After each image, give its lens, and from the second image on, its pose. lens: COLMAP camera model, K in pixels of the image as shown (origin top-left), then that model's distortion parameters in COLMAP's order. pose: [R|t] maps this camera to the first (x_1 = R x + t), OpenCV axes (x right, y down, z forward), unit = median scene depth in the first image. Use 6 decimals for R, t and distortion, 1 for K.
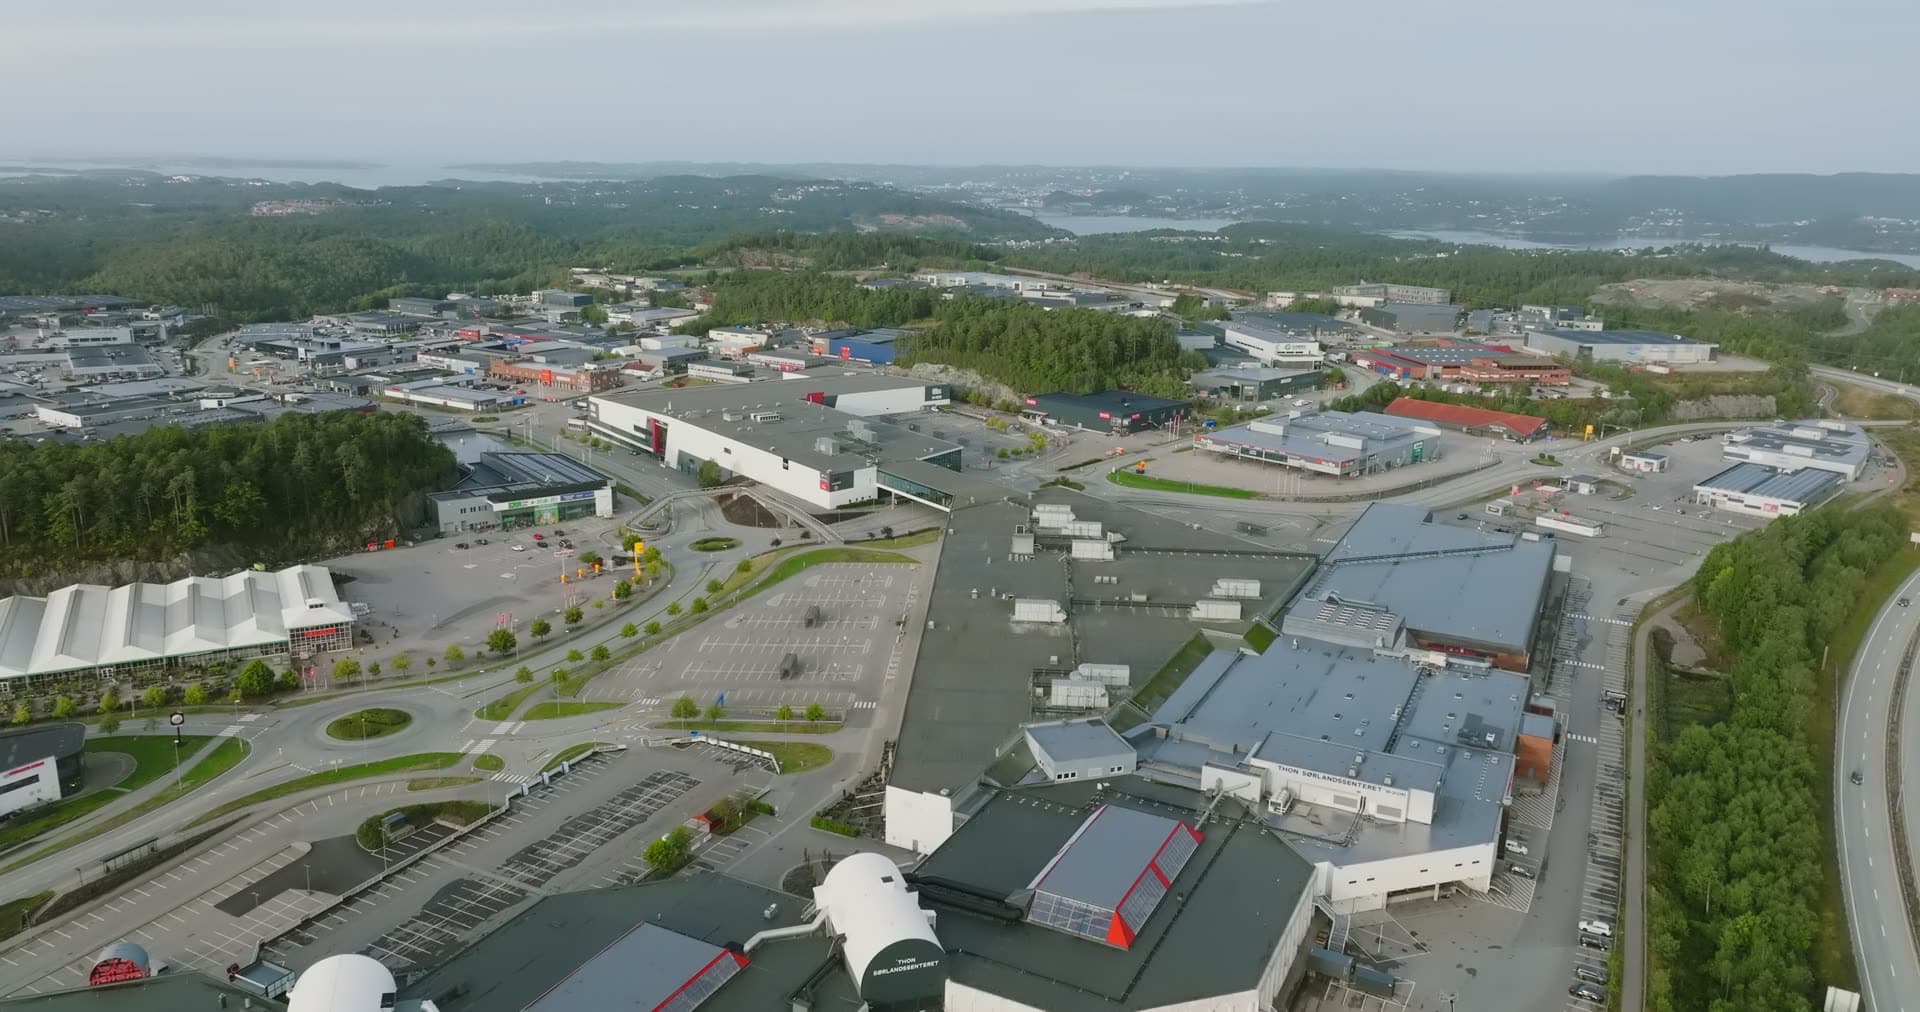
lens RADIAL K [[1348.2, 0, 957.2], [0, 1348.2, 503.5], [0, 0, 1]] dist [0.003073, 0.013038]
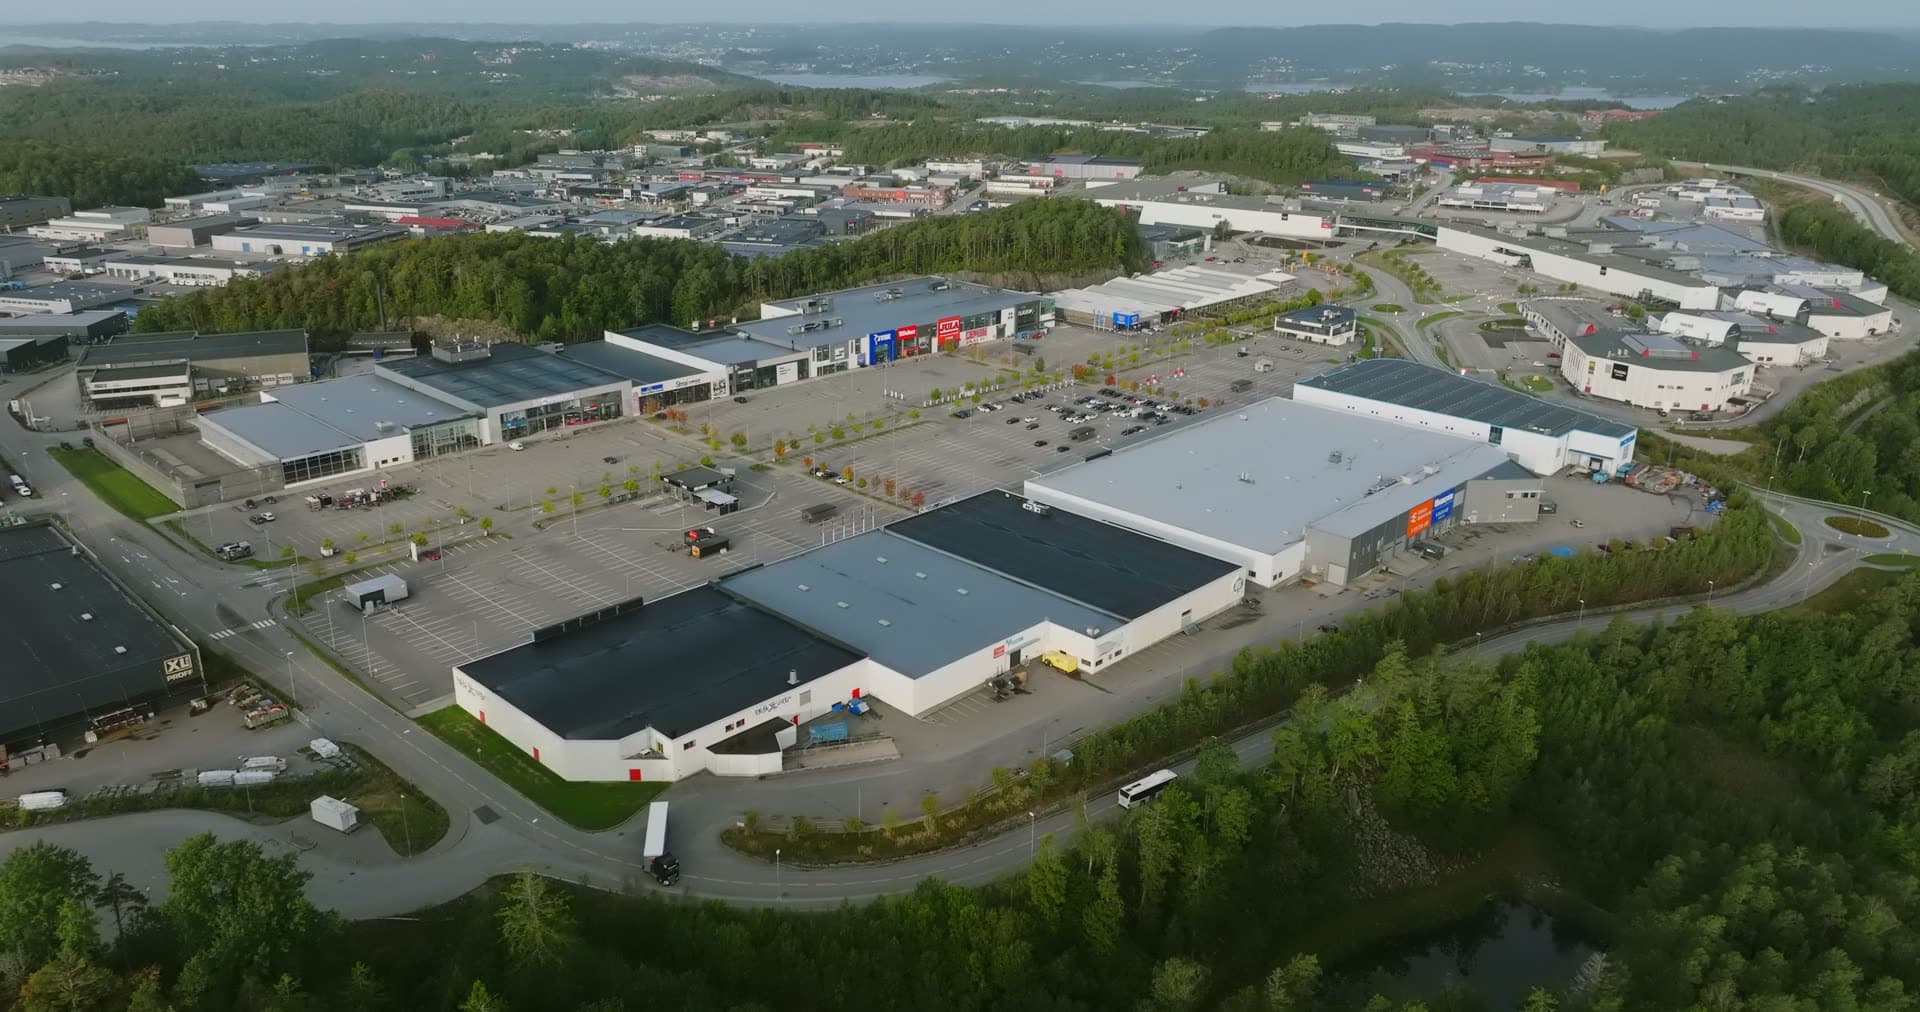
lens RADIAL K [[1348.2, 0, 960.7], [0, 1348.2, 508.2], [0, 0, 1]] dist [0.003073, 0.013038]
pose [[0.953654, -0.111287, 0.279569, -0.763962], [0.082538, 0.990204, 0.112618, 0.080043], [-0.289364, -0.084324, 0.953498, -0.384893]]
